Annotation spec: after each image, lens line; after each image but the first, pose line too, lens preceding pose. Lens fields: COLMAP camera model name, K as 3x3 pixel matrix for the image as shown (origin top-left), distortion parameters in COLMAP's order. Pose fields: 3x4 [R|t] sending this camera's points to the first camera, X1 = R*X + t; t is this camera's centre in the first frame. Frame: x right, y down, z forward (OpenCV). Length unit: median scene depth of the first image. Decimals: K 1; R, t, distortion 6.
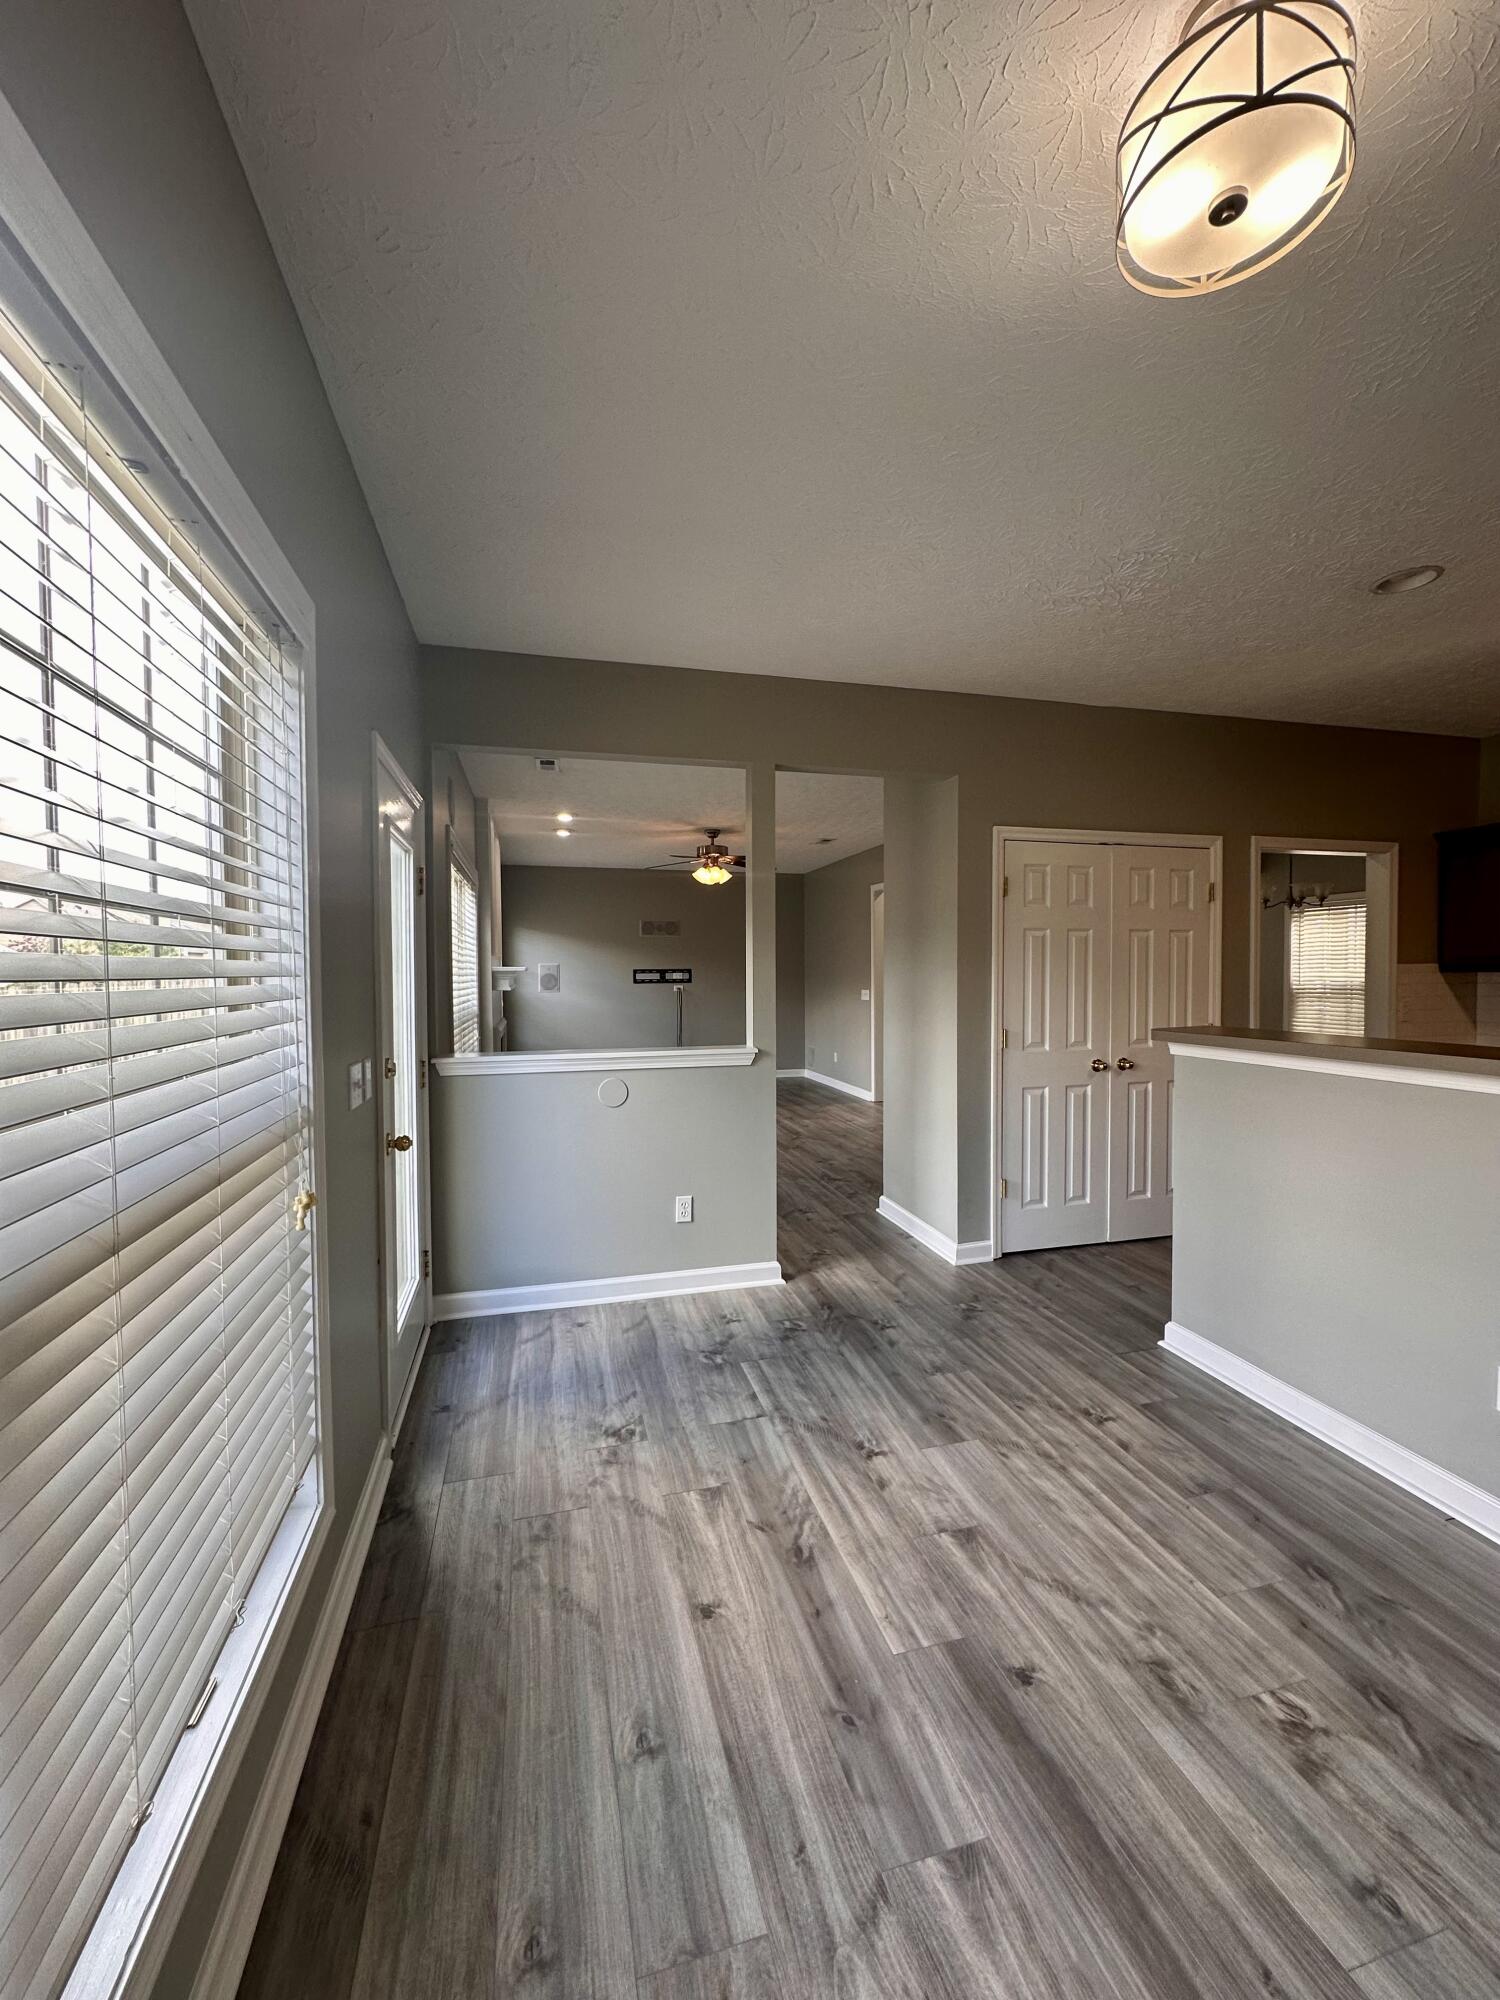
lens RADIAL K [[804.7, 0, 748.7], [0, 804.7, 997.8], [0, 0, 1]] dist [-0.000583, 0.000862]
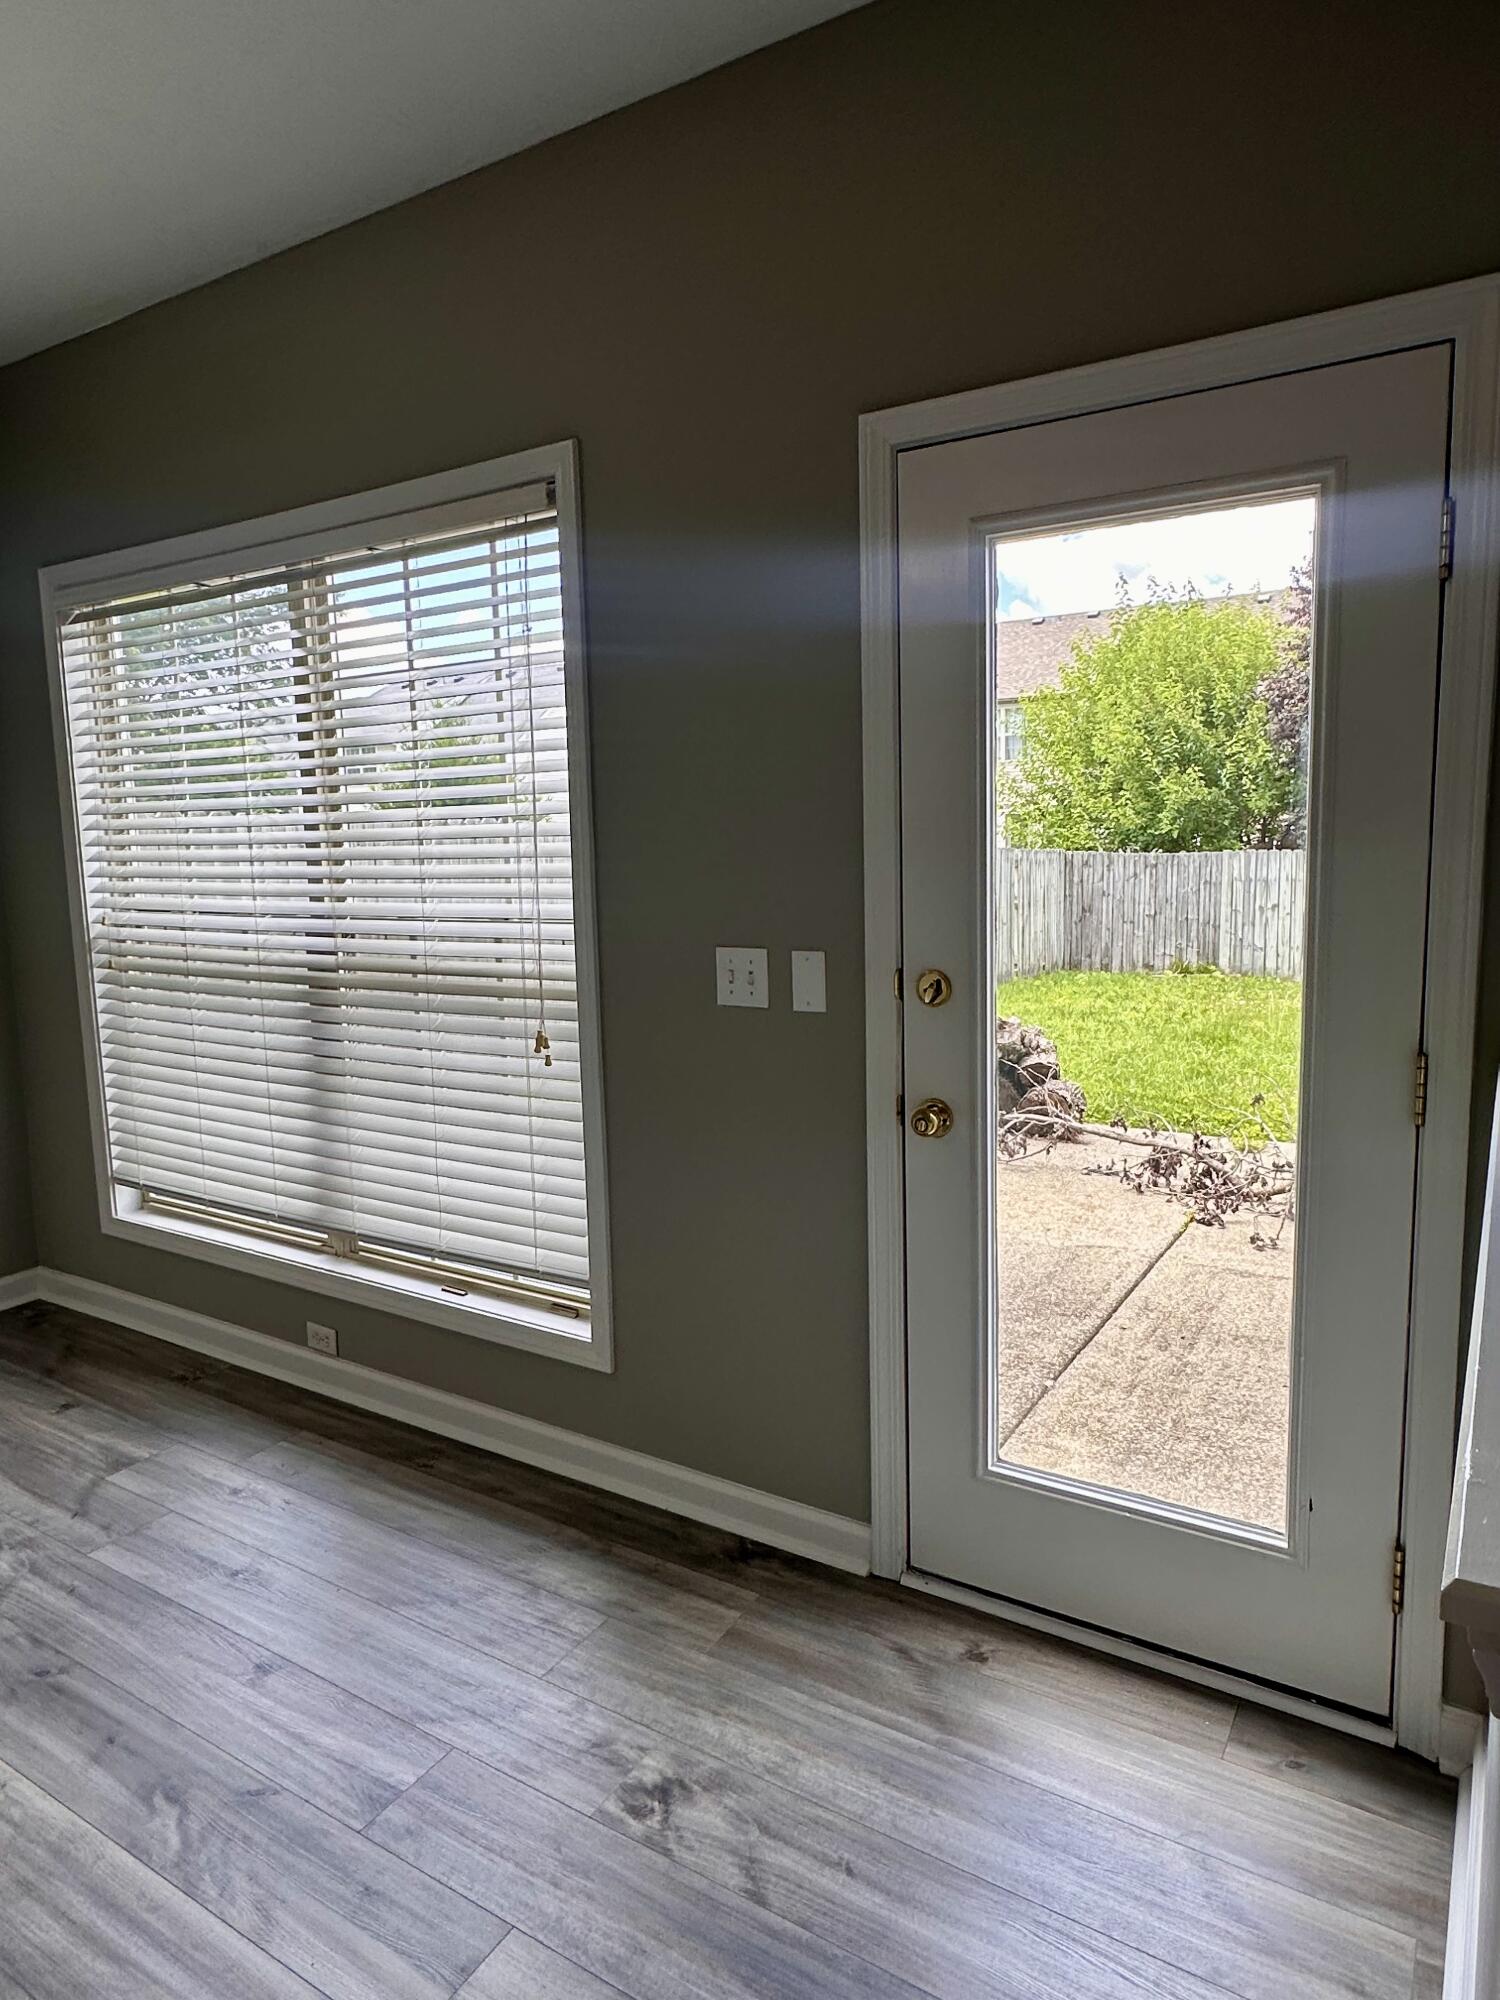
lens RADIAL K [[1221.6, 0, 729.3], [0, 1221.6, 1013.1], [0, 0, 1]] dist [-0.008869, 0.002942]
pose [[-0.732707, 0.120826, -0.669732, 0.239711], [0.004852, 0.985015, 0.172399, -0.045420], [0.680527, 0.123068, -0.722314, 1.509606]]
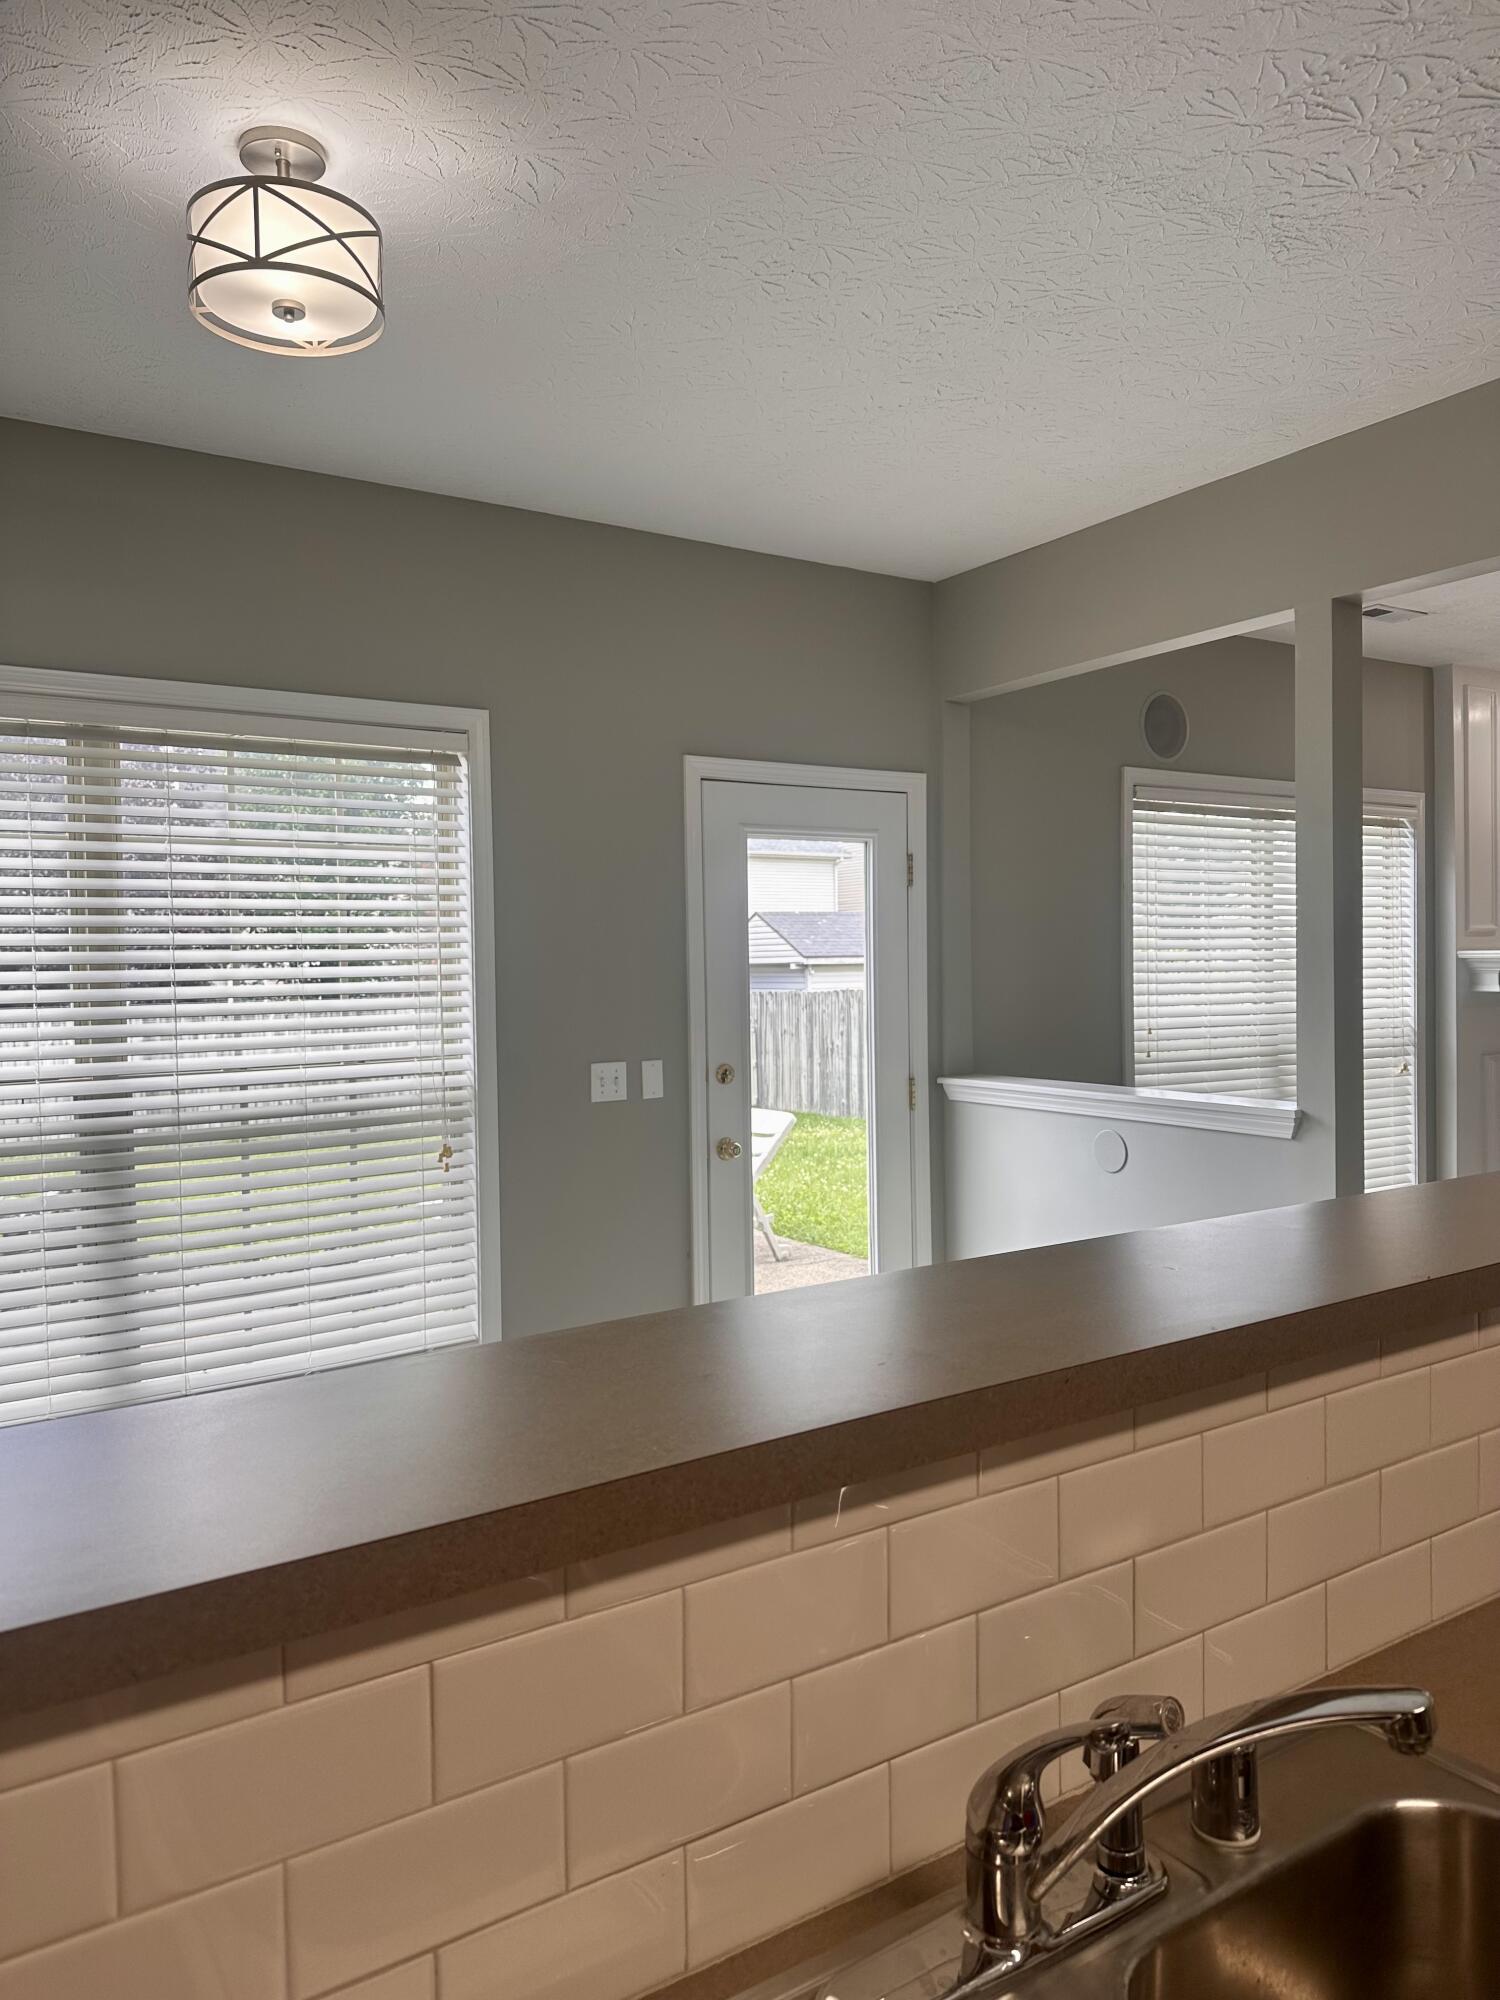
lens RADIAL K [[1404.5, 0, 741.0], [0, 1404.5, 990.6], [0, 0, 1]] dist [0.005562, -0.009900]
pose [[0.320829, 0.023133, -0.946855, 1.196982], [-0.017419, 0.999677, 0.018521, -0.049812], [0.946977, 0.010552, 0.321128, 0.452701]]
